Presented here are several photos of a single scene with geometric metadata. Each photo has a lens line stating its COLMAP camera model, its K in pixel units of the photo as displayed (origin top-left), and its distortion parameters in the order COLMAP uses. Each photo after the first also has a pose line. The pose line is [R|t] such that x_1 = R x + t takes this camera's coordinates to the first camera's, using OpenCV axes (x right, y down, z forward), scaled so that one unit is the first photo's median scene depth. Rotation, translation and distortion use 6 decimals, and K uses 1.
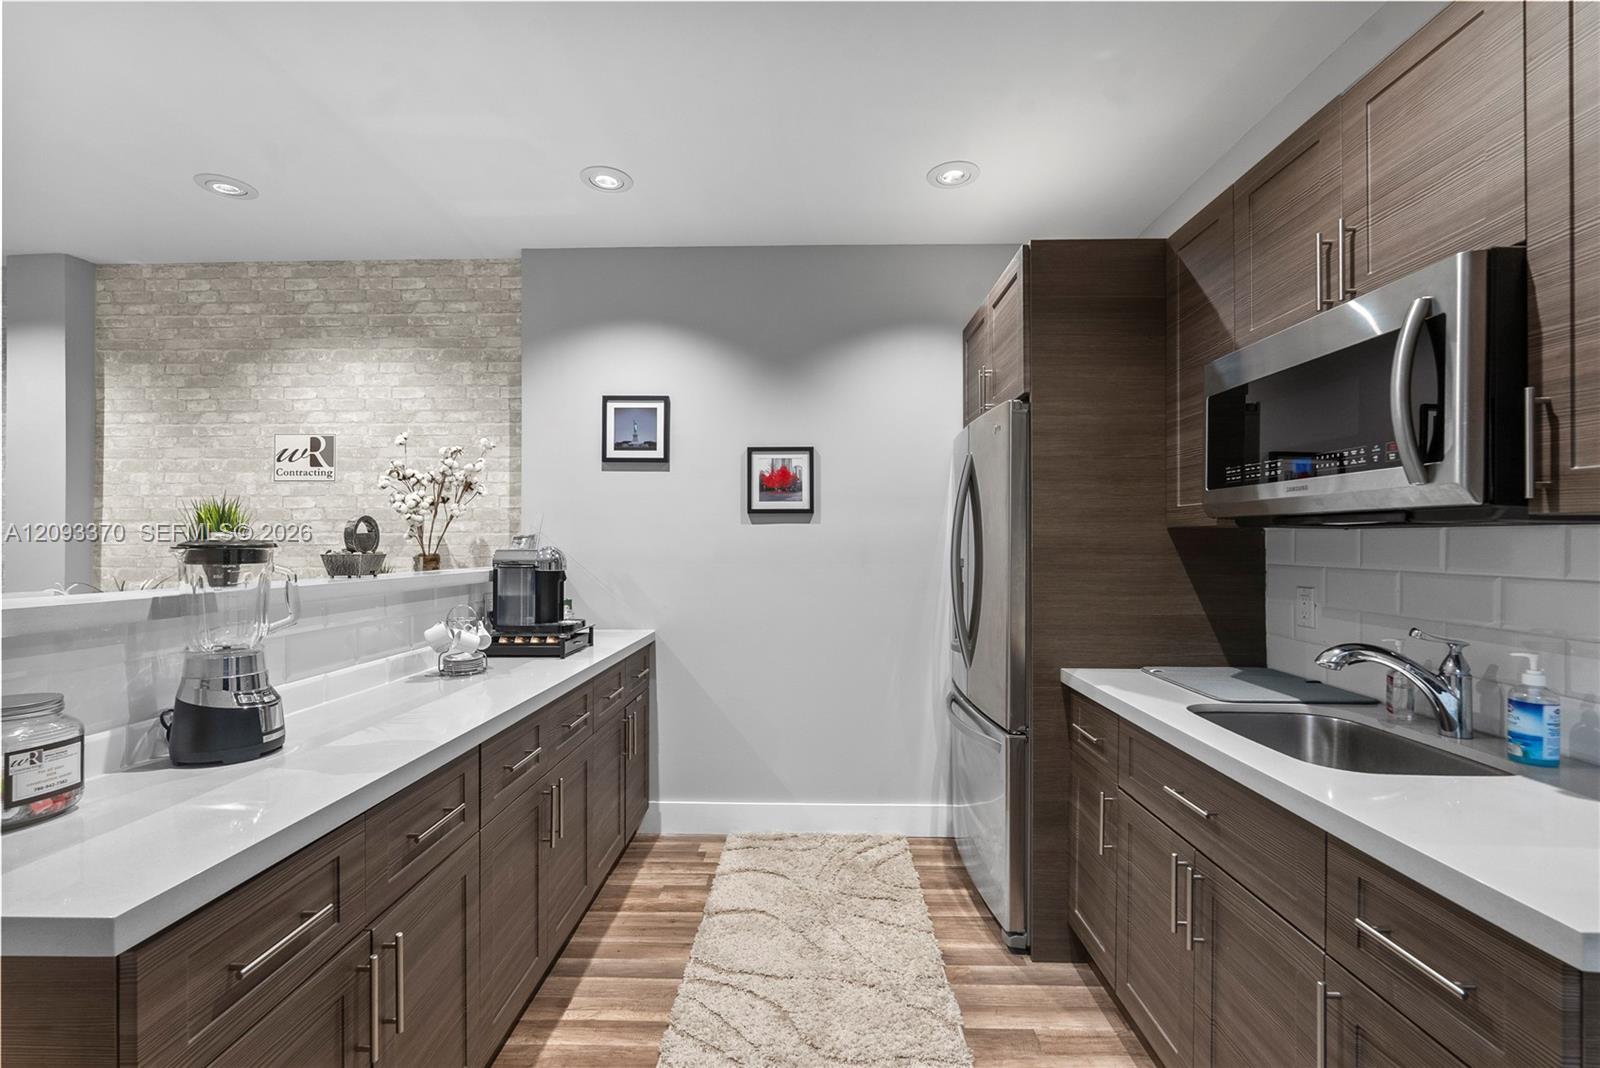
lens RADIAL K [[694.2, 0, 800.0], [0, 694.2, 534.0], [0, 0, 1]] dist [-0.002078, 0.000317]
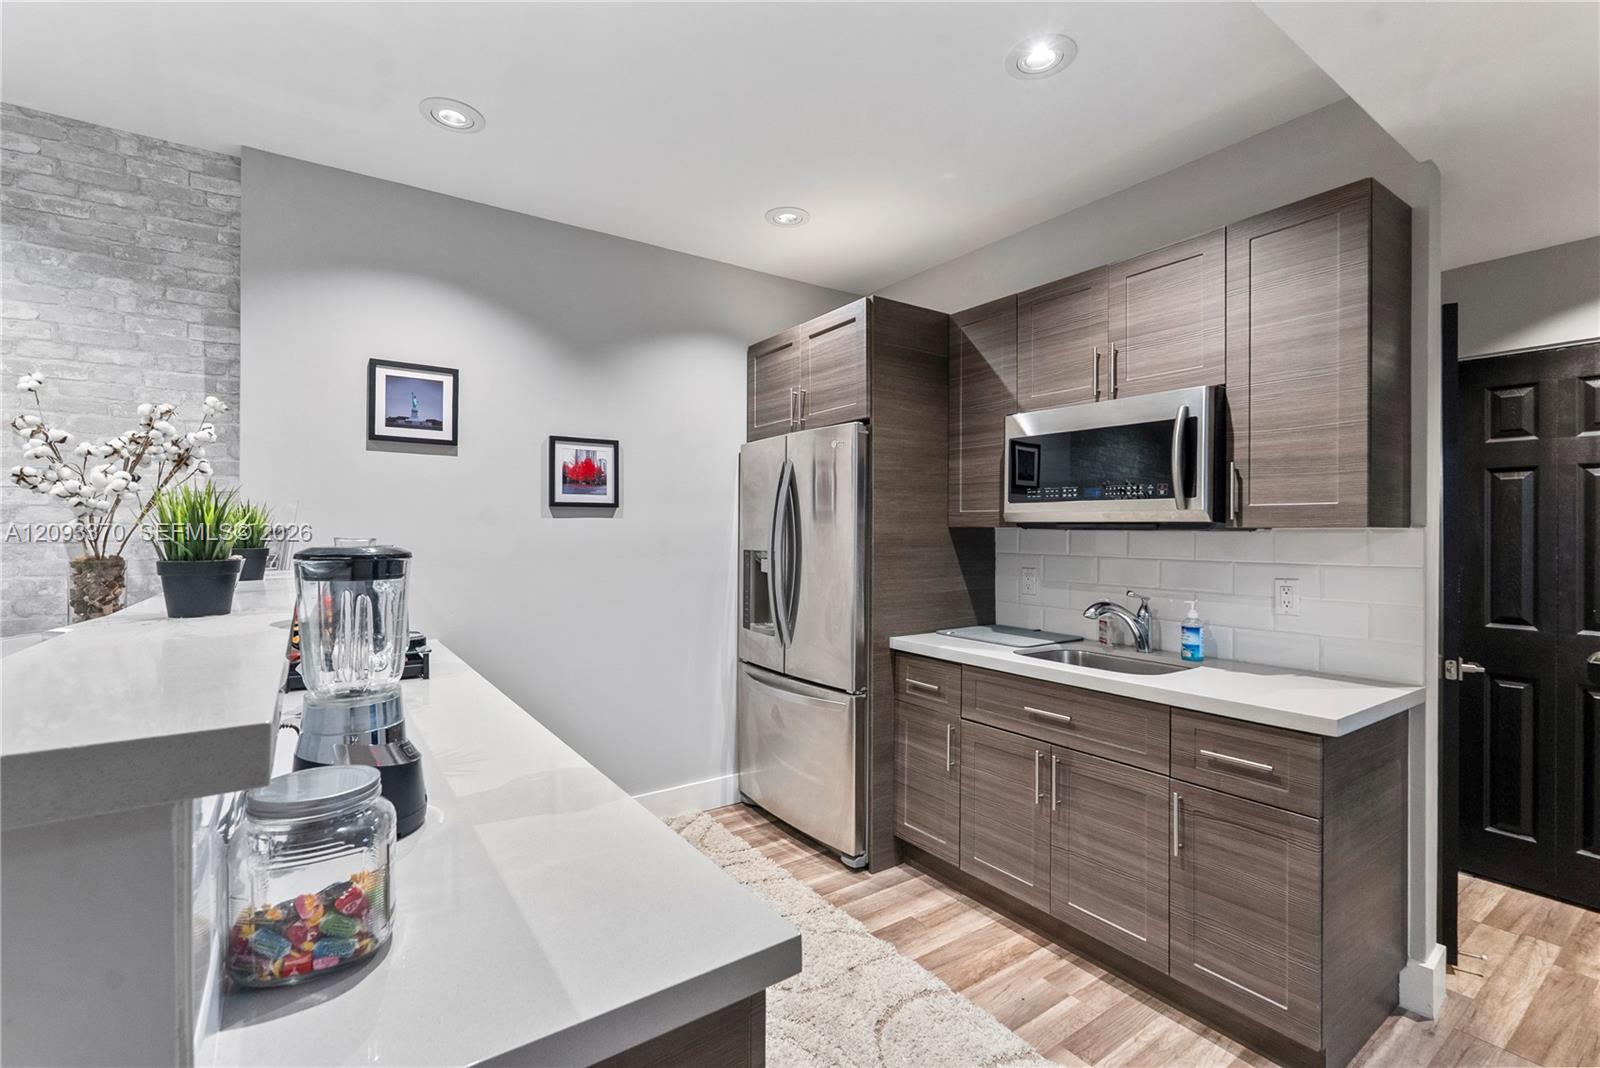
lens RADIAL K [[706.2, 0, 784.9], [0, 706.2, 522.8], [0, 0, 1]] dist [-0.001562, 0.000171]
pose [[0.814162, 0.007477, 0.580589, -0.515501], [-0.009017, 0.999959, -0.000233, -0.014031], [-0.580567, -0.005046, 0.814197, 0.056323]]
